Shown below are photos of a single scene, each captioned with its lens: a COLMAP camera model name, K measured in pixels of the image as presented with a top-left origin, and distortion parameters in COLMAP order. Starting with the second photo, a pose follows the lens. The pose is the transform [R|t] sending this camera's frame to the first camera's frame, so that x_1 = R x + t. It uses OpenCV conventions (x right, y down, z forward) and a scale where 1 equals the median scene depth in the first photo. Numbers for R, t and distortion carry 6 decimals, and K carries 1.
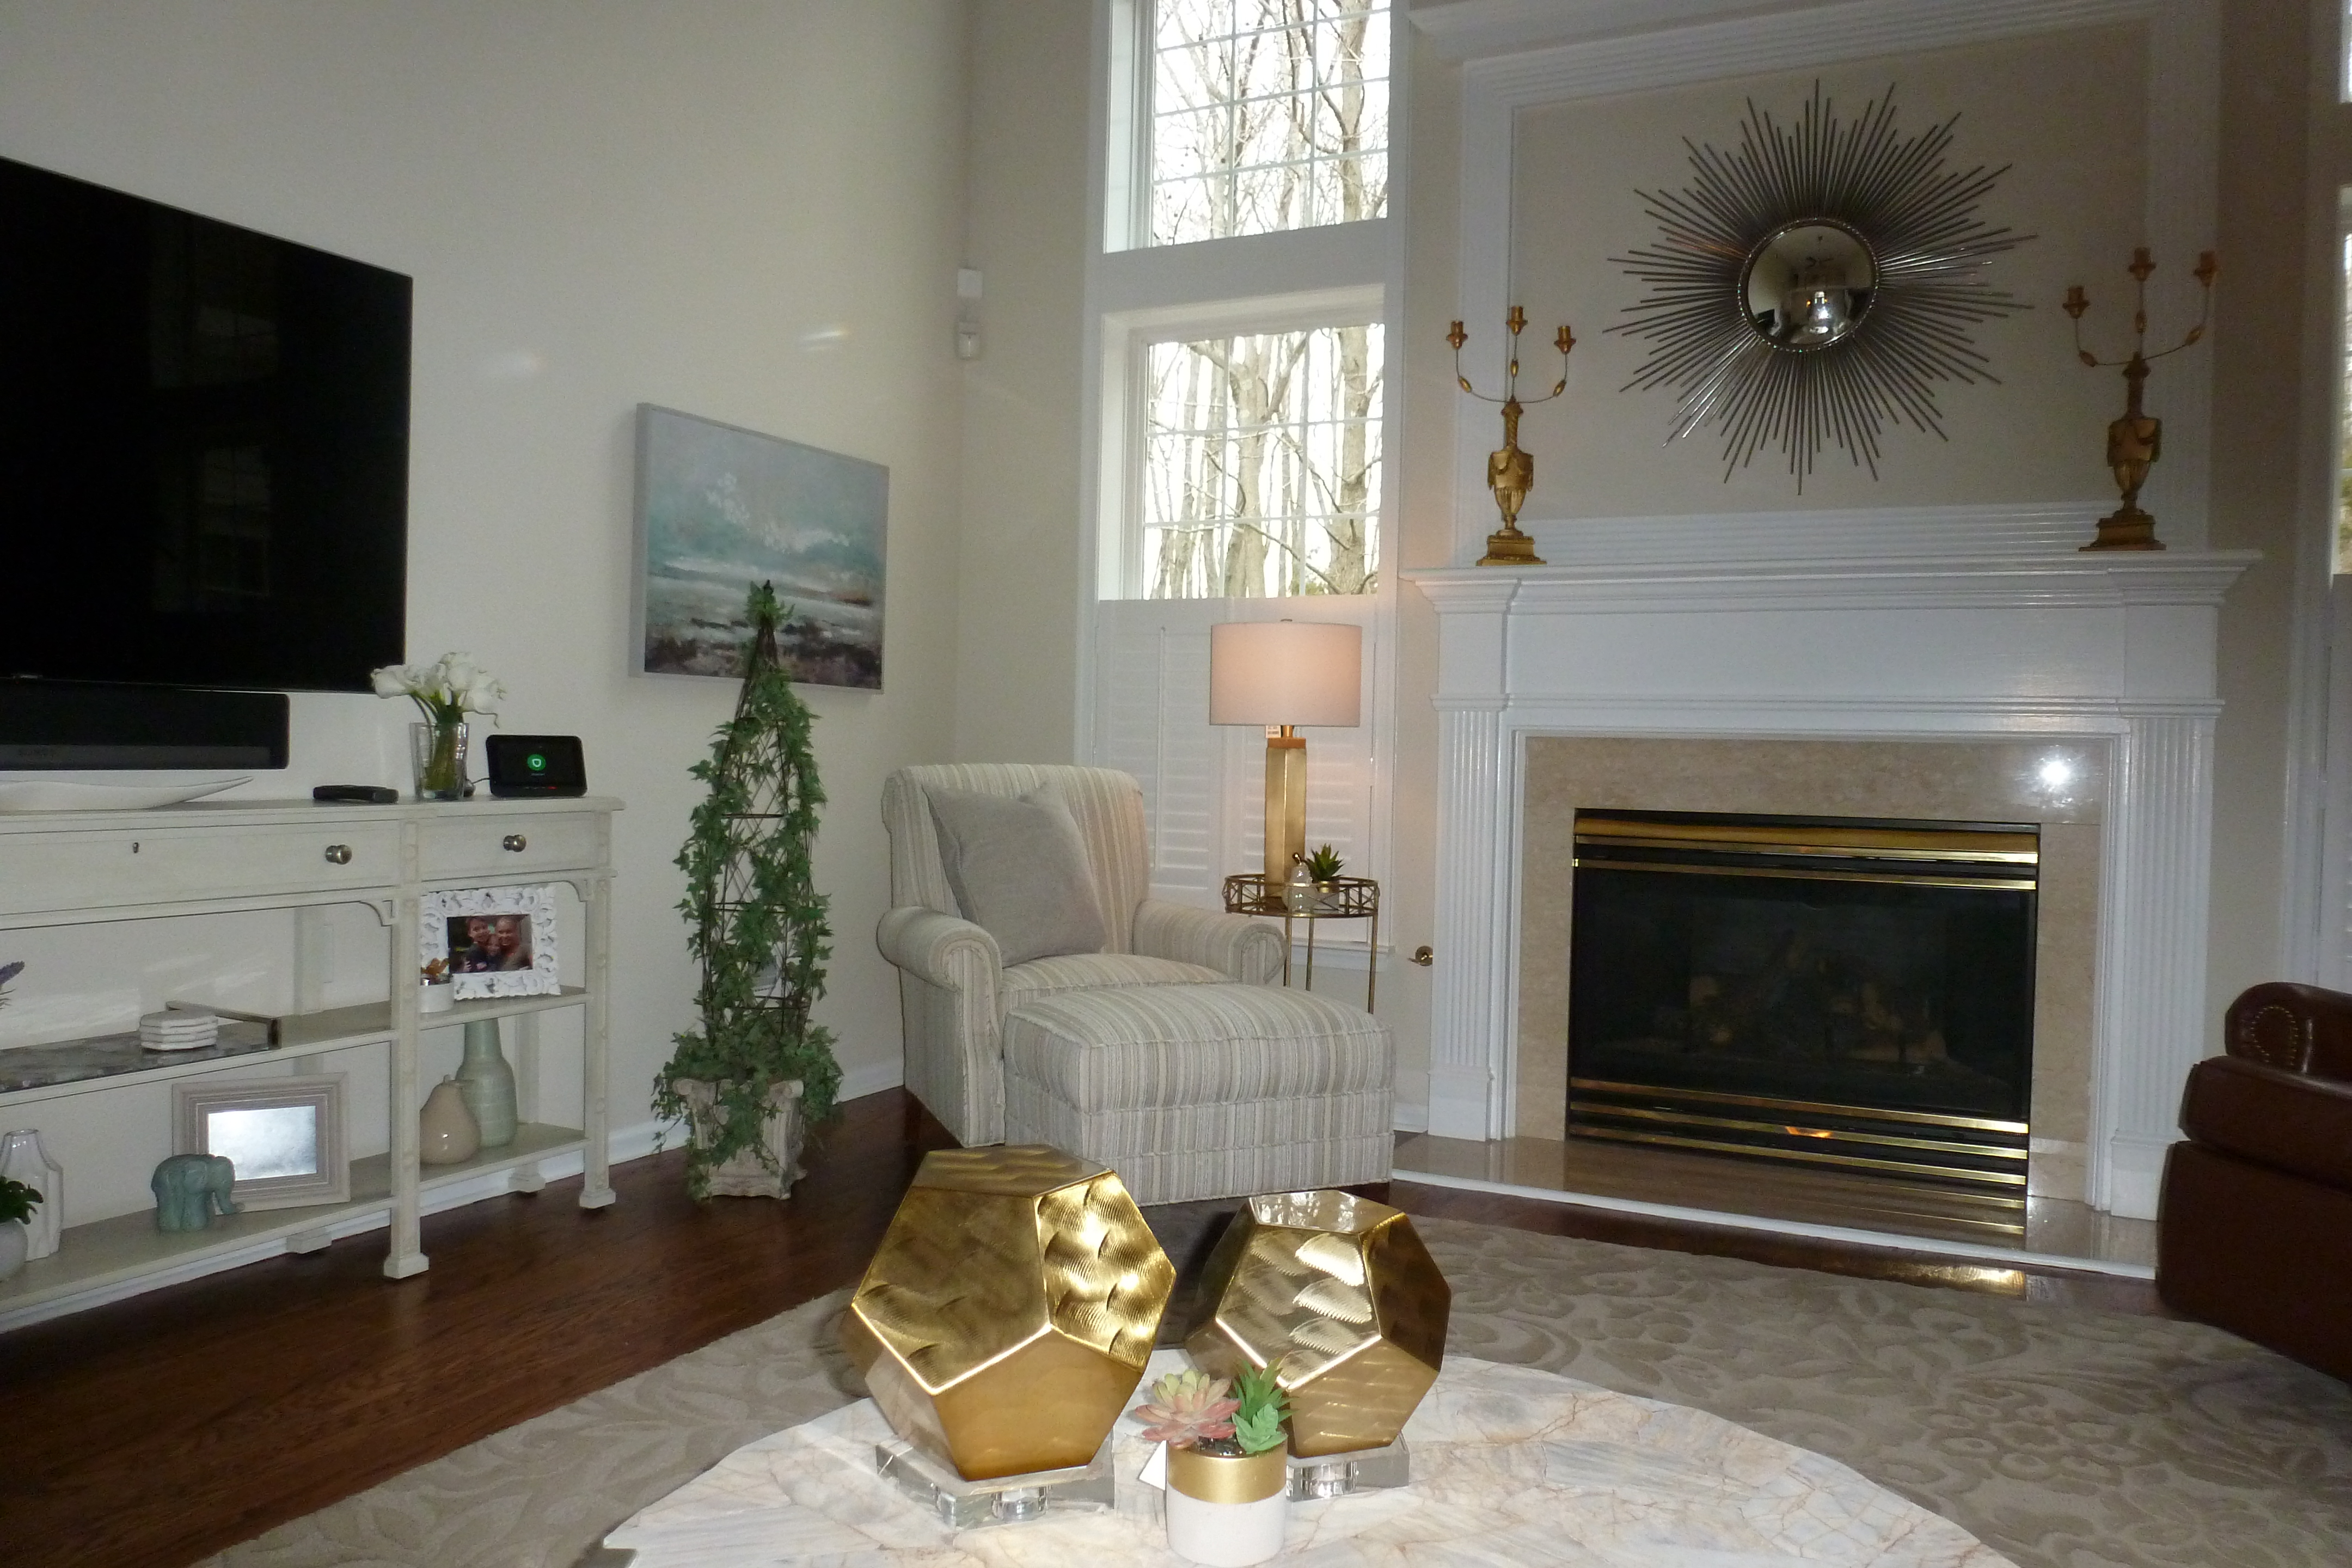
lens RADIAL K [[1733.6, 0, 1176.0], [0, 1733.6, 784.0], [0, 0, 1]] dist [-0.041998, -0.010345]
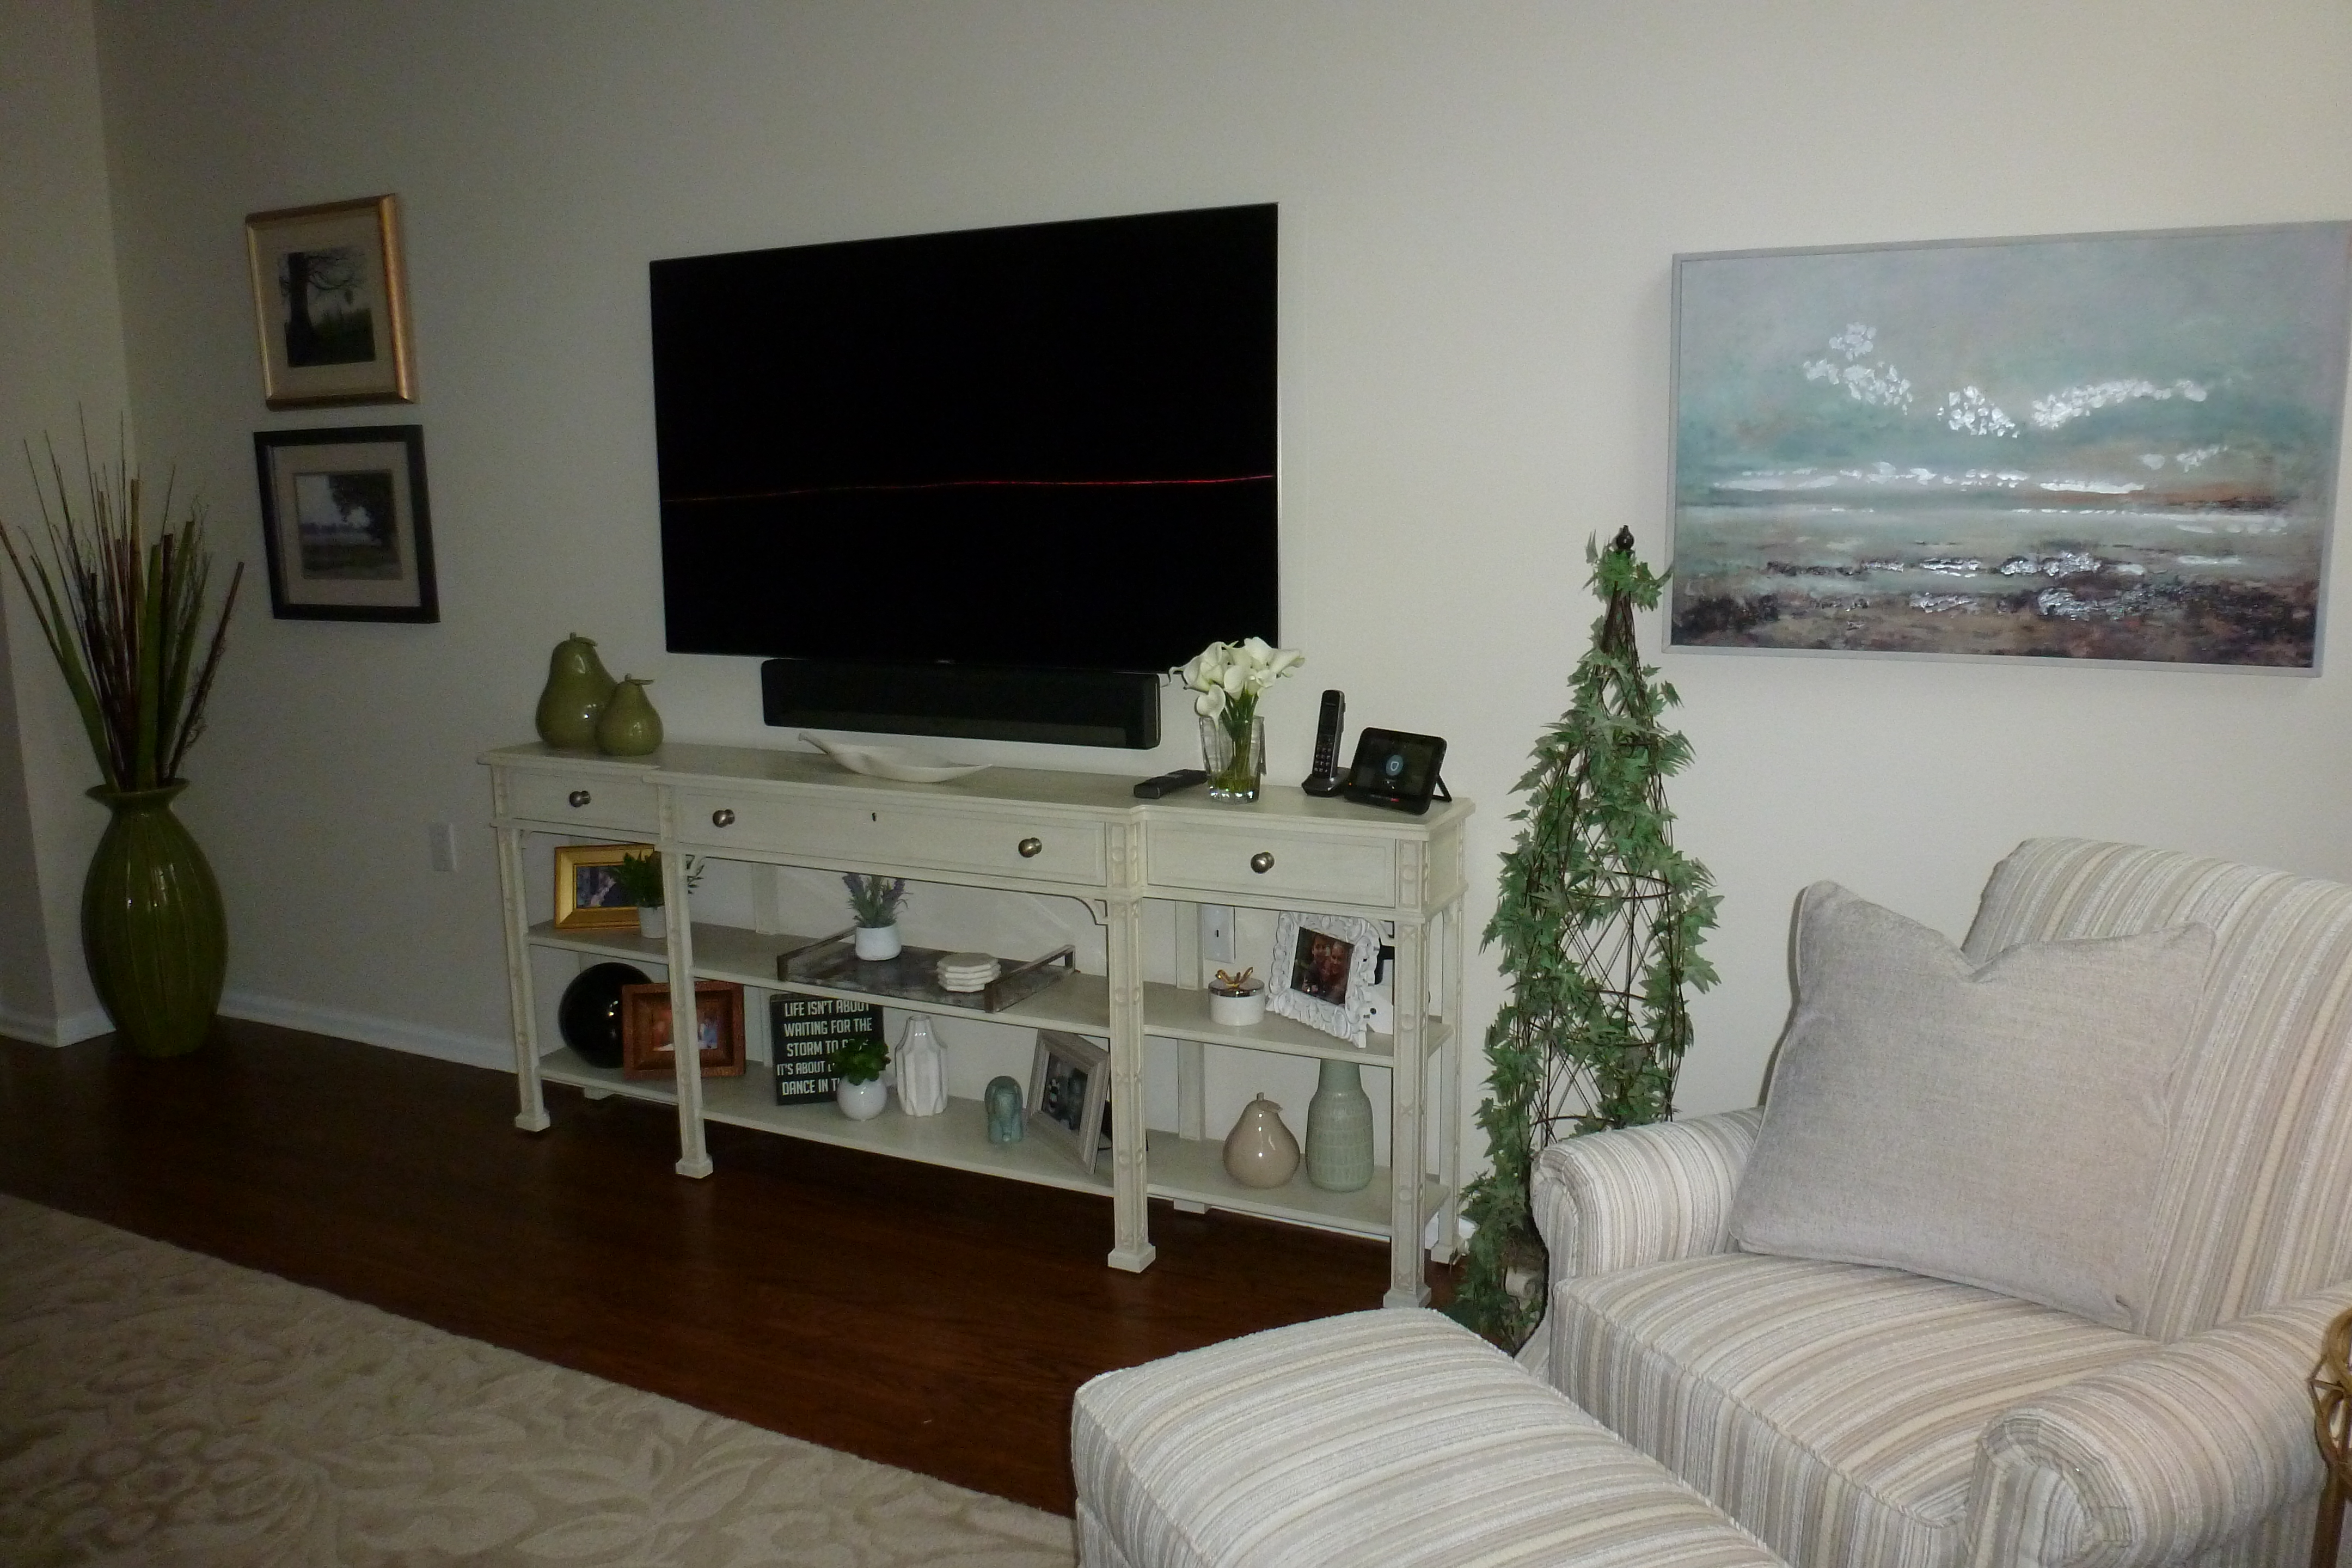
lens RADIAL K [[1733.6, 0, 1176.0], [0, 1733.6, 784.0], [0, 0, 1]] dist [-0.041998, -0.010345]
pose [[0.014190, 0.148747, -0.988774, 0.424937], [-0.007532, 0.988861, 0.148652, -0.120352], [0.999871, 0.005338, 0.015152, 0.845802]]
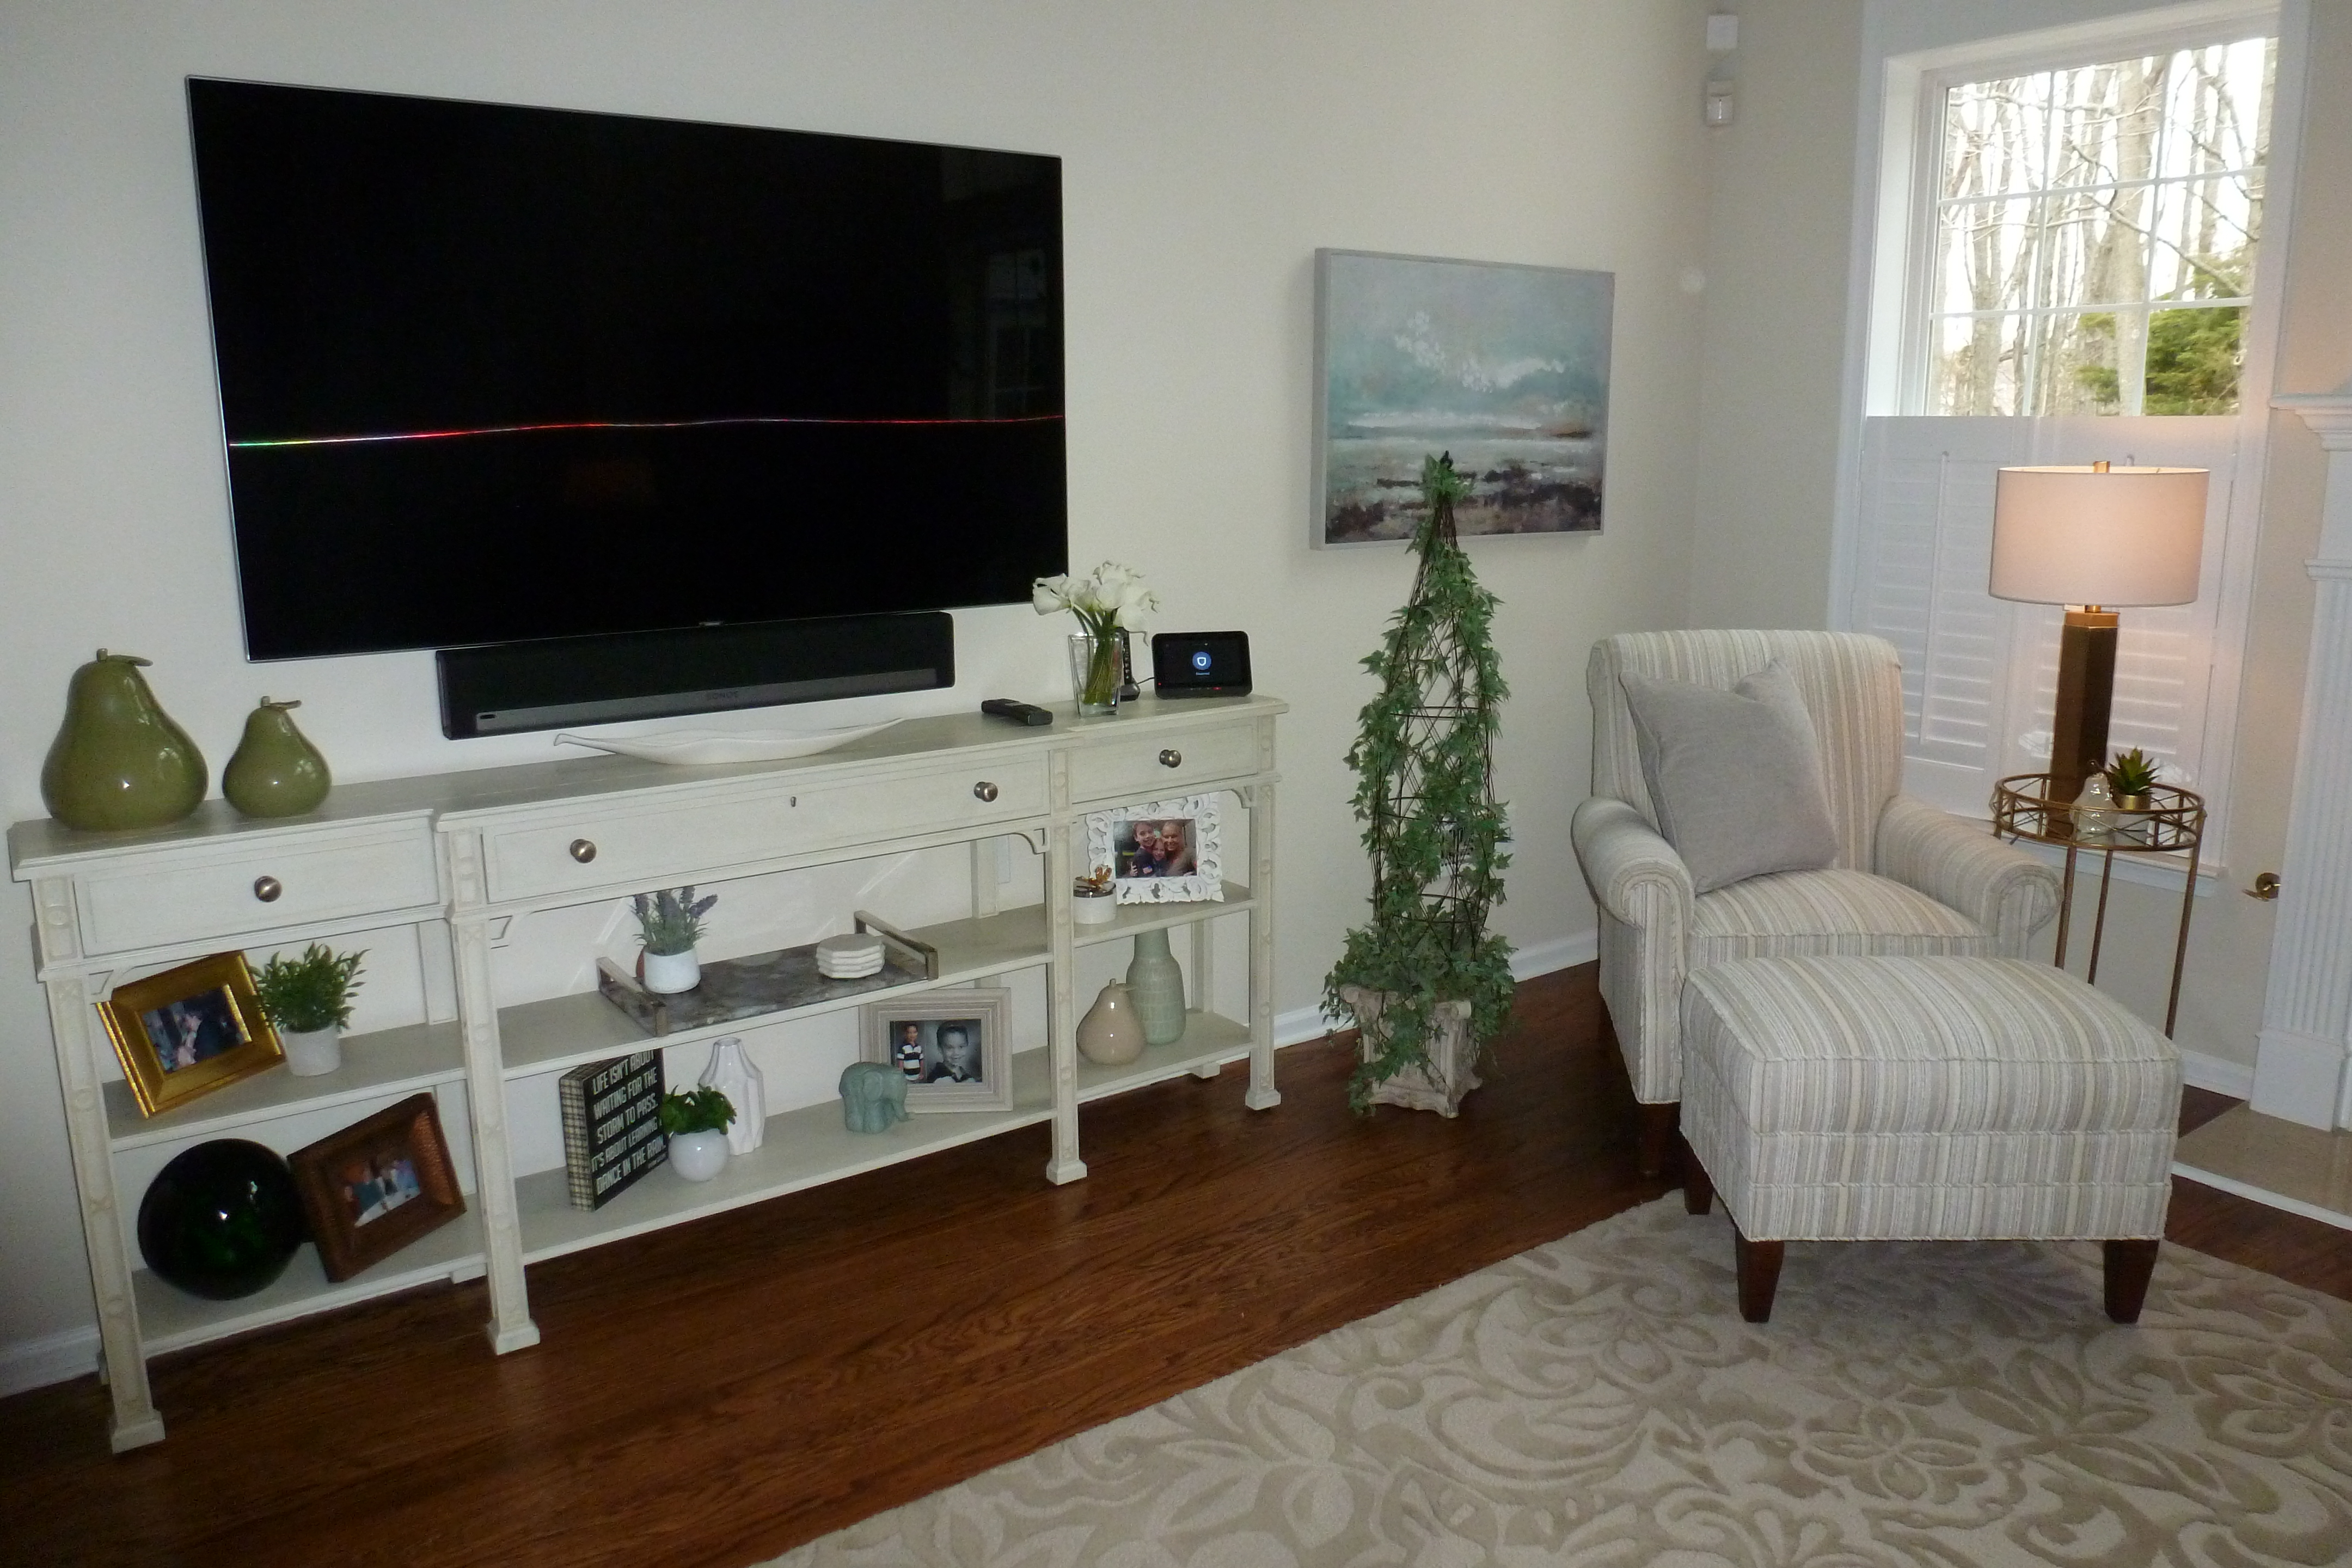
lens RADIAL K [[1722.5, 0, 1176.0], [0, 1722.5, 784.0], [0, 0, 1]] dist [-0.053680, 0.026839]
pose [[0.893880, 0.065705, -0.443465, 0.045600], [0.015397, 0.984118, 0.176845, -0.110562], [0.448041, -0.164906, 0.878672, 0.130189]]
